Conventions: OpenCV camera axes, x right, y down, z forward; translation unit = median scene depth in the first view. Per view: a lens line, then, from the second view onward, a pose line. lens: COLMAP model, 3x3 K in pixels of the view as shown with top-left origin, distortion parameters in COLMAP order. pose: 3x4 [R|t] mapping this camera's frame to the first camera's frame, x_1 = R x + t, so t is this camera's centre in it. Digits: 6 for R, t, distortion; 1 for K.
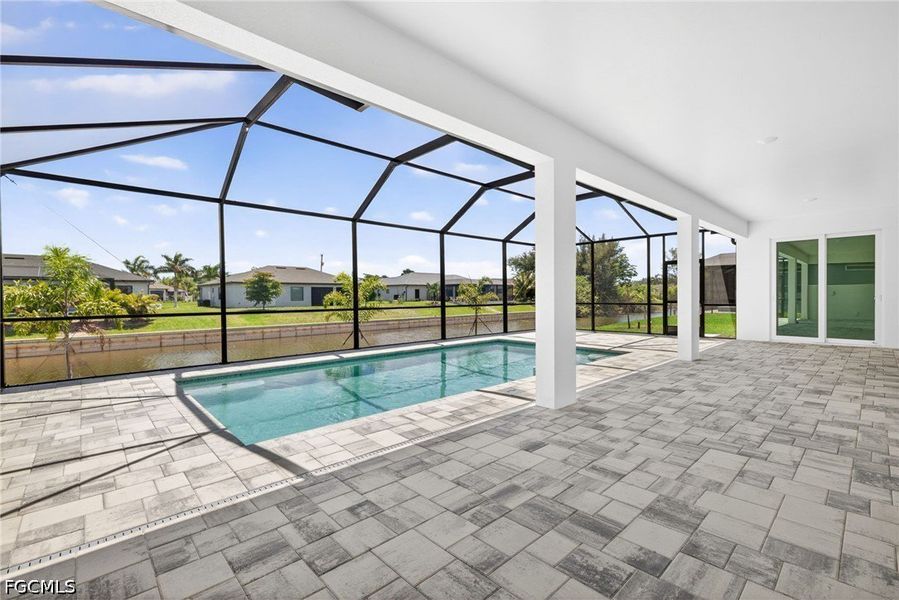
lens RADIAL K [[398.7, 0, 455.7], [0, 398.7, 298.7], [0, 0, 1]] dist [-0.002090, -0.001322]
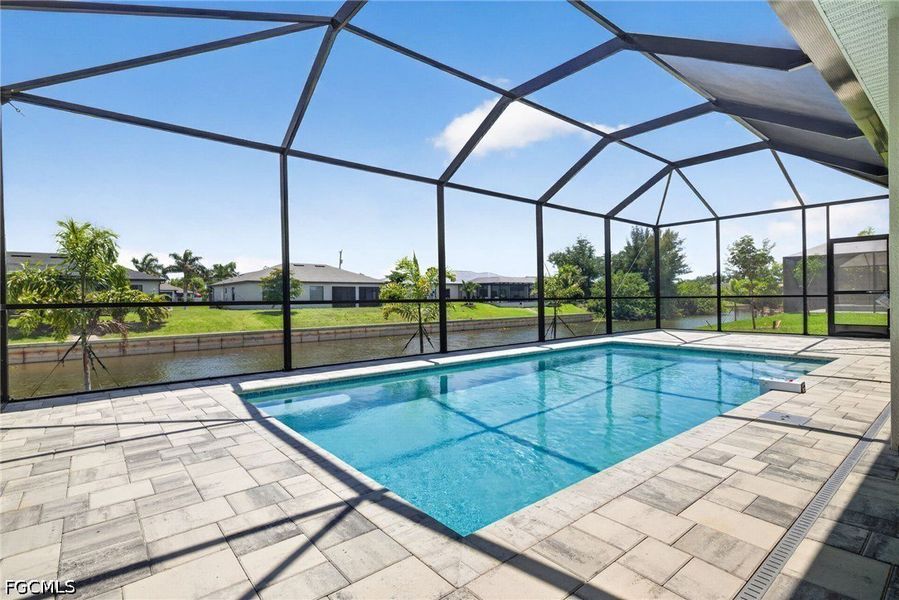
lens RADIAL K [[437.9, 0, 448.1], [0, 437.9, 299.8], [0, 0, 1]] dist [-0.006193, 0.001163]
pose [[0.998015, -0.003616, -0.062876, -0.217427], [0.003342, 0.999985, -0.004450, 0.033510], [0.062891, 0.004231, 0.998011, 0.195289]]
